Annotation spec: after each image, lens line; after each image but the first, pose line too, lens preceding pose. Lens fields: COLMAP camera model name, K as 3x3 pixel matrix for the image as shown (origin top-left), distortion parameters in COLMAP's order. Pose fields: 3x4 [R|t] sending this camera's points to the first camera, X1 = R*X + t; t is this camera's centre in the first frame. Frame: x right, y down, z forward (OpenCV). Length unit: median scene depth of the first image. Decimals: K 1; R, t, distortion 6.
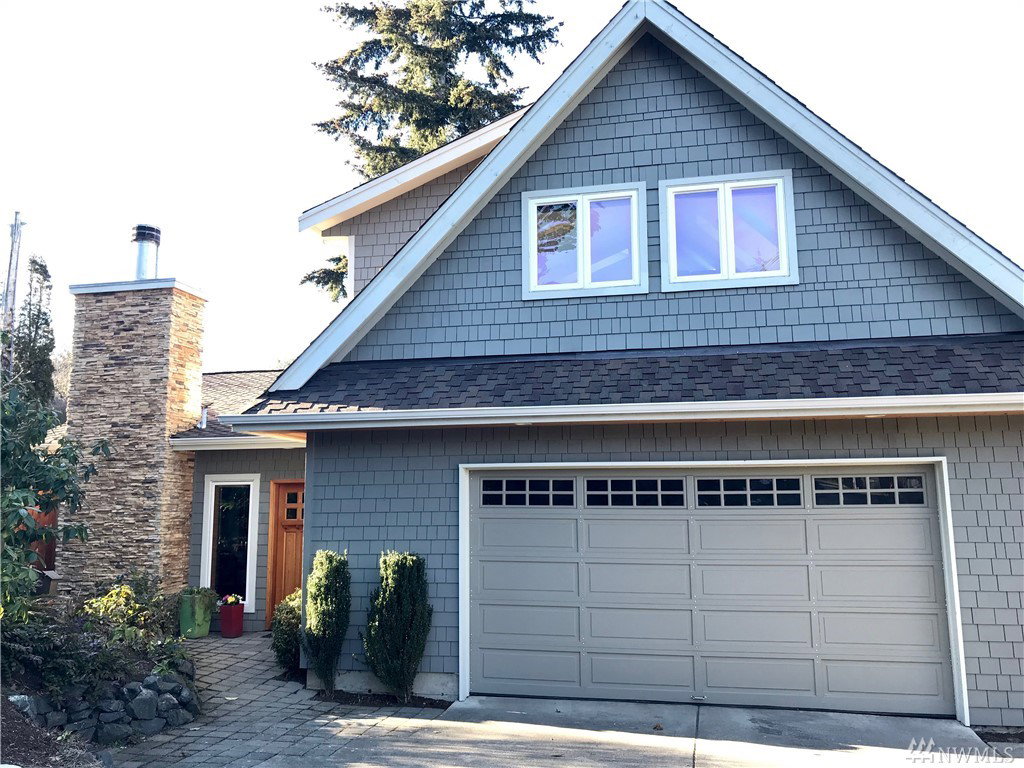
lens RADIAL K [[833.9, 0, 504.8], [0, 833.9, 384.1], [0, 0, 1]] dist [0.007008, 0.011141]
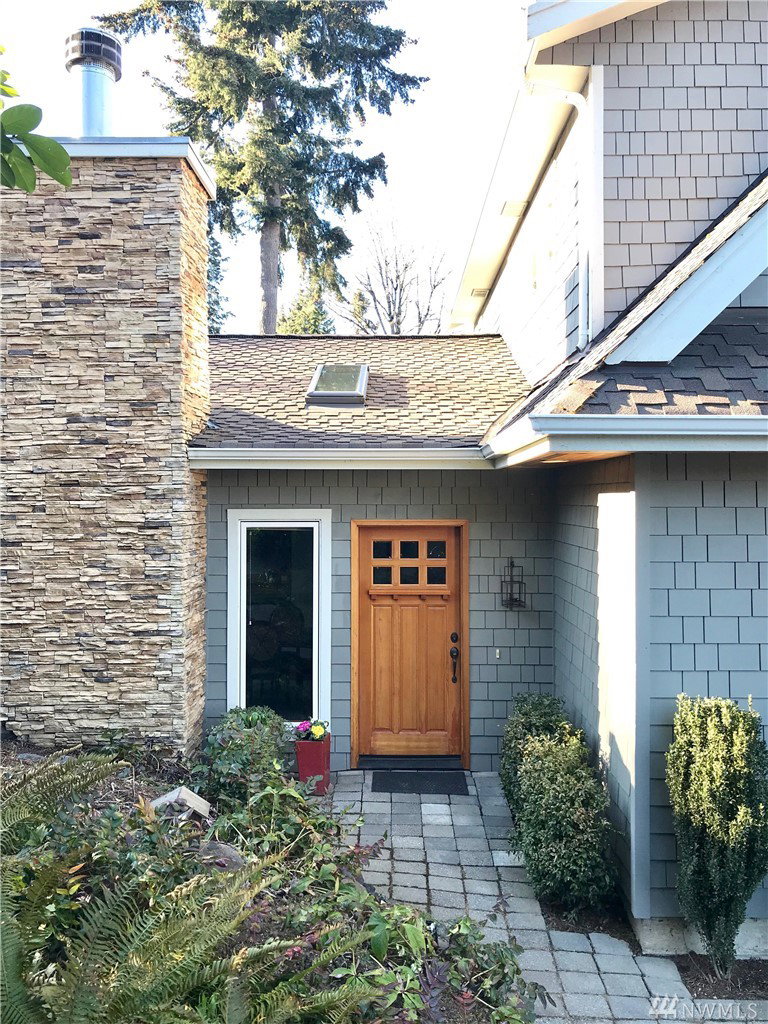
lens RADIAL K [[833.9, 0, 390.5], [0, 833.9, 506.4], [0, 0, 1]] dist [0.007008, 0.011141]
pose [[0.980151, 0.004007, 0.198211, -0.375085], [-0.035056, 0.987544, 0.153390, 0.015440], [-0.195128, -0.157294, 0.968083, 0.438522]]
